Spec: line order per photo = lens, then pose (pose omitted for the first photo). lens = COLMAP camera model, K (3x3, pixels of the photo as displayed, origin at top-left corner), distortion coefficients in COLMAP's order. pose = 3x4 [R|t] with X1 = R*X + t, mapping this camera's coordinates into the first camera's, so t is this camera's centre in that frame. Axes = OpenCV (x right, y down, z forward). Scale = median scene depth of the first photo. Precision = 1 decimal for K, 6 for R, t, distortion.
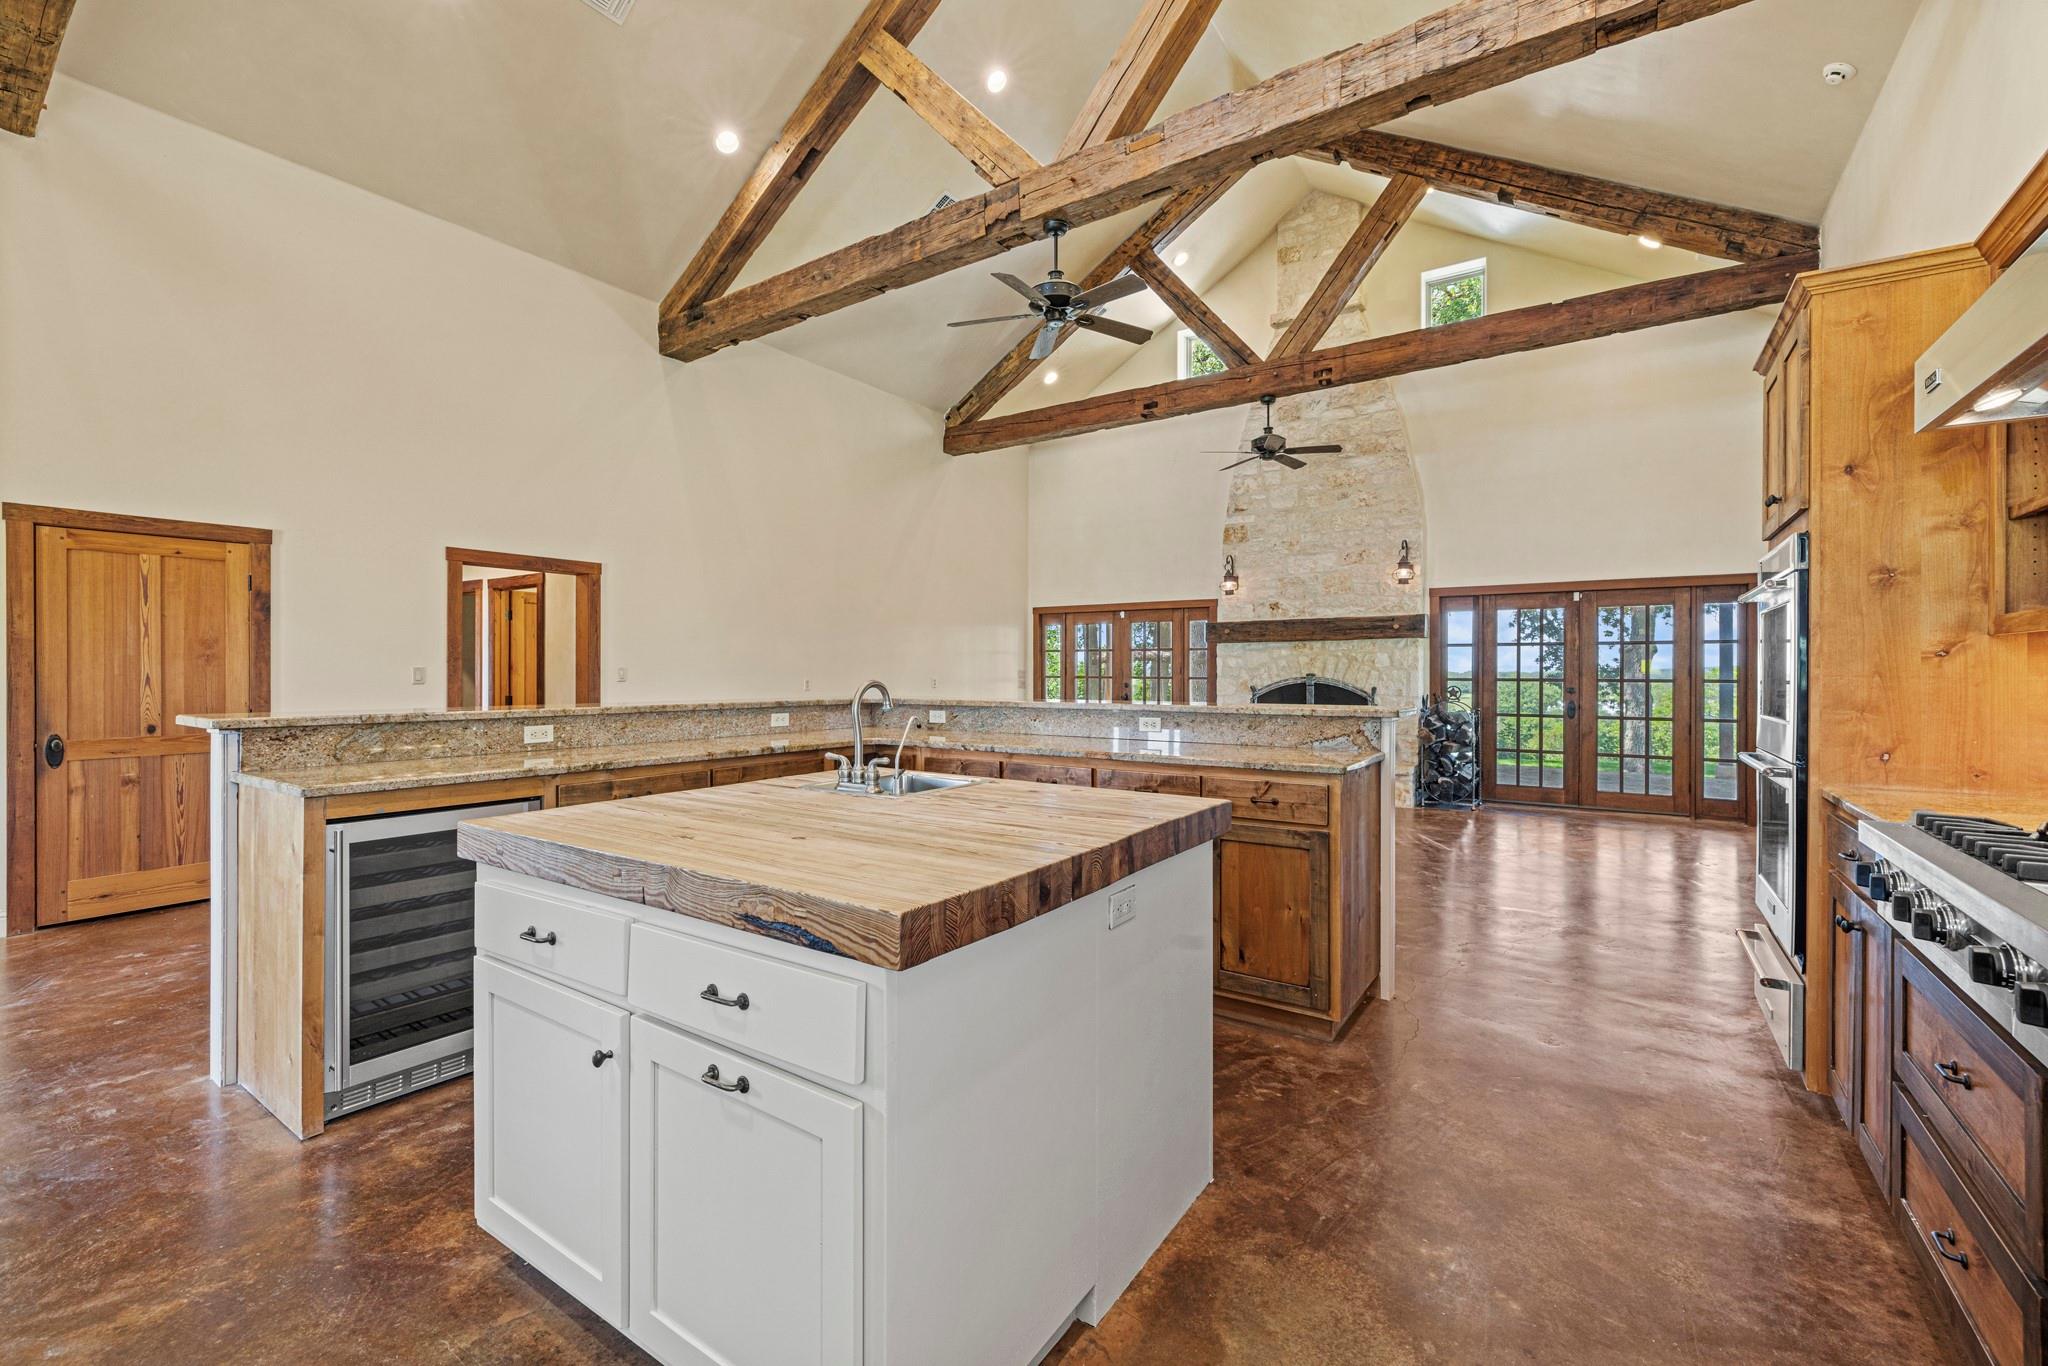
lens RADIAL K [[860.9, 0, 1016.4], [0, 860.9, 673.5], [0, 0, 1]] dist [0.000309, 0.000328]
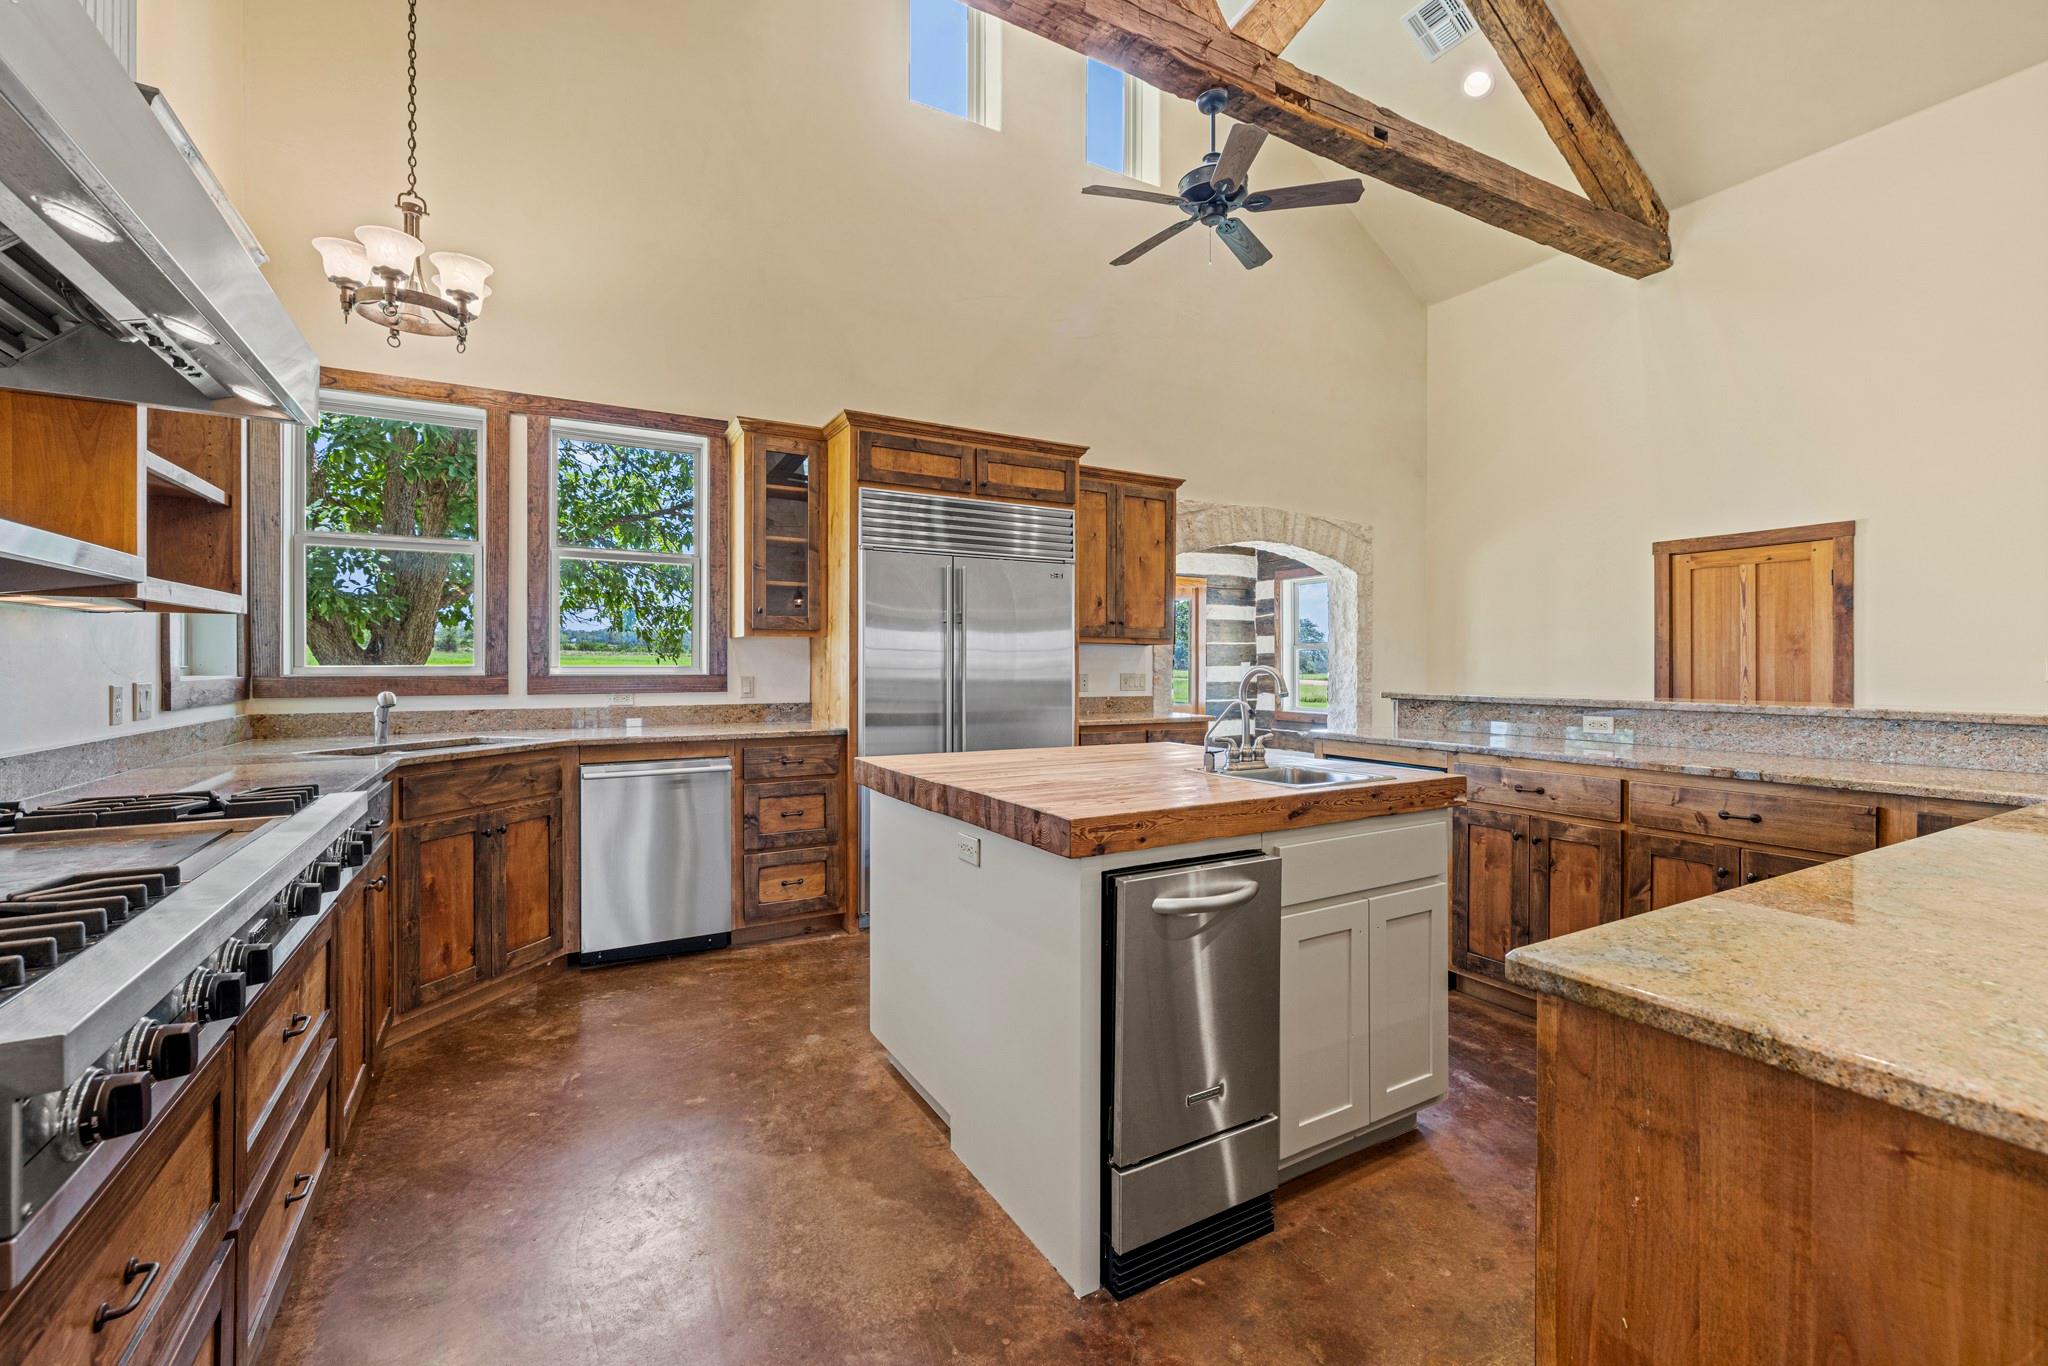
lens RADIAL K [[860.9, 0, 1025.2], [0, 860.9, 665.7], [0, 0, 1]] dist [0.000309, 0.000328]
pose [[-0.427114, -0.002372, -0.904195, 0.248654], [-0.005611, 0.999984, 0.000027, 0.002380], [0.904180, 0.005085, -0.427120, 0.332925]]
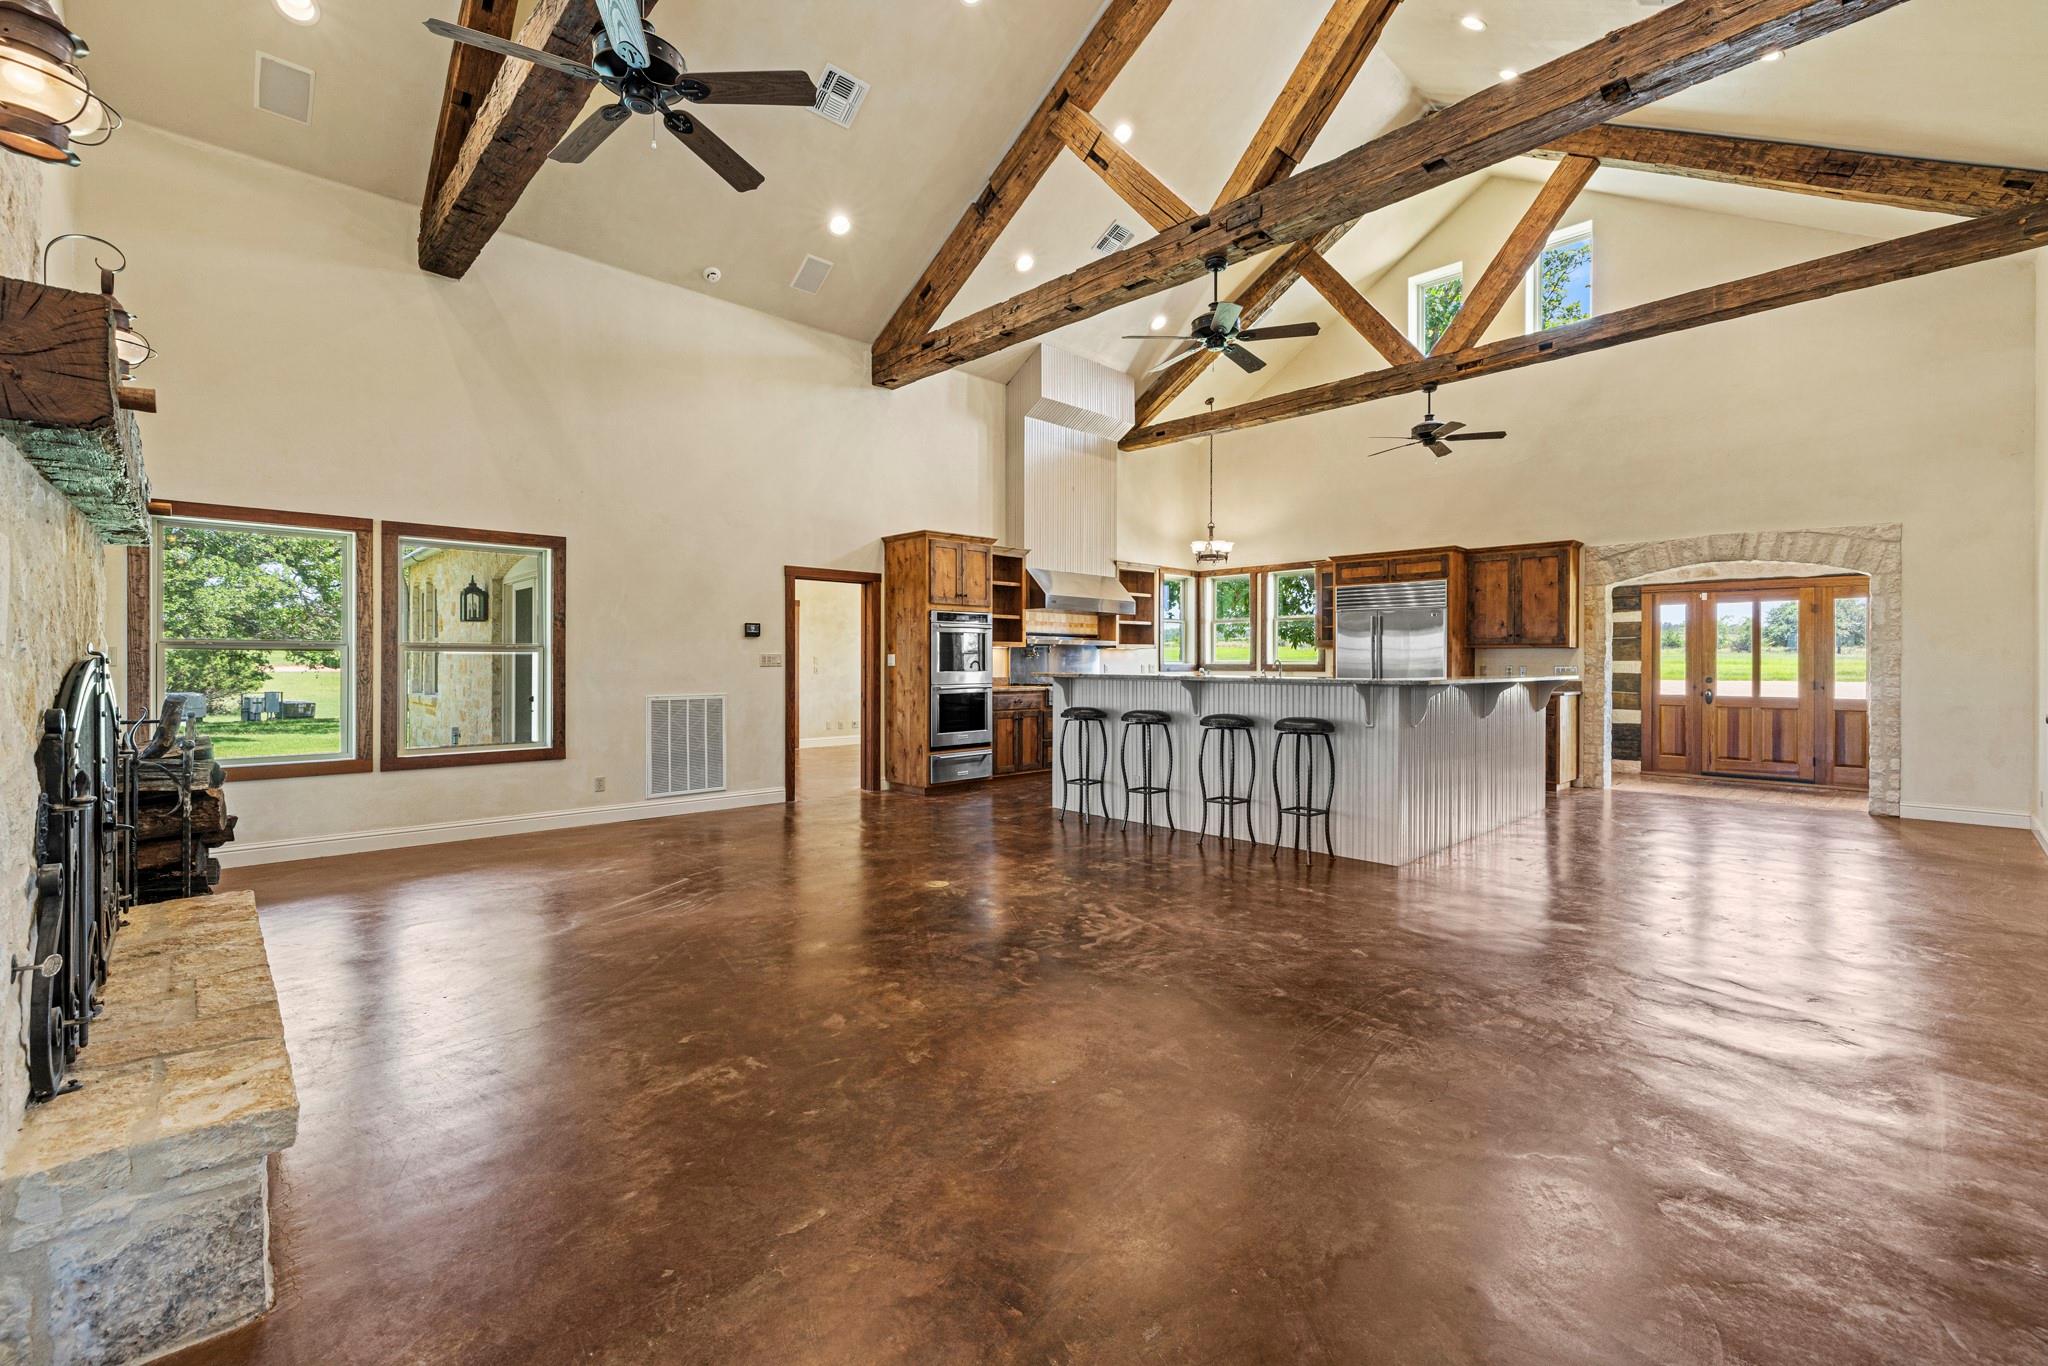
lens RADIAL K [[860.9, 0, 1023.3], [0, 860.9, 663.3], [0, 0, 1]] dist [0.000309, 0.000328]
pose [[-0.980049, -0.006639, 0.198645, 0.039992], [-0.005742, 0.999971, 0.005090, 0.003013], [-0.198673, 0.003848, -0.980058, 1.252696]]
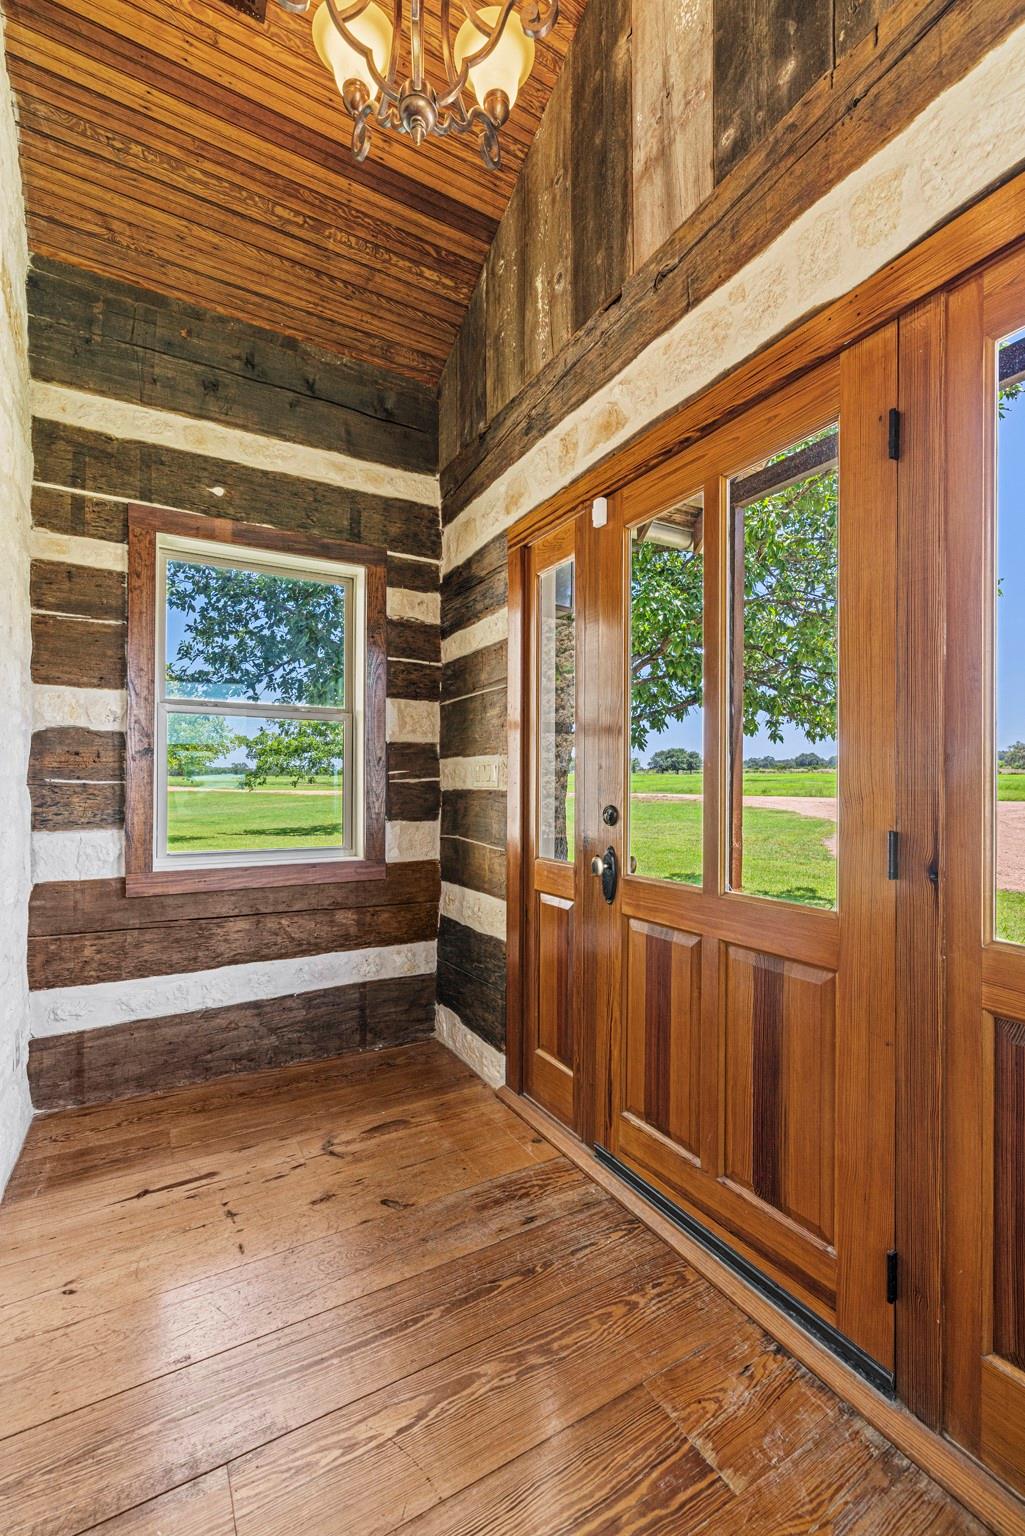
lens RADIAL K [[645.7, 0, 515.3], [0, 645.7, 787.0], [0, 0, 1]] dist [0.000309, 0.000328]
pose [[-0.902548, -0.007364, 0.430527, -0.663288], [-0.005031, 0.999966, 0.006556, 0.014282], [-0.430560, 0.003751, -0.902554, 0.224617]]
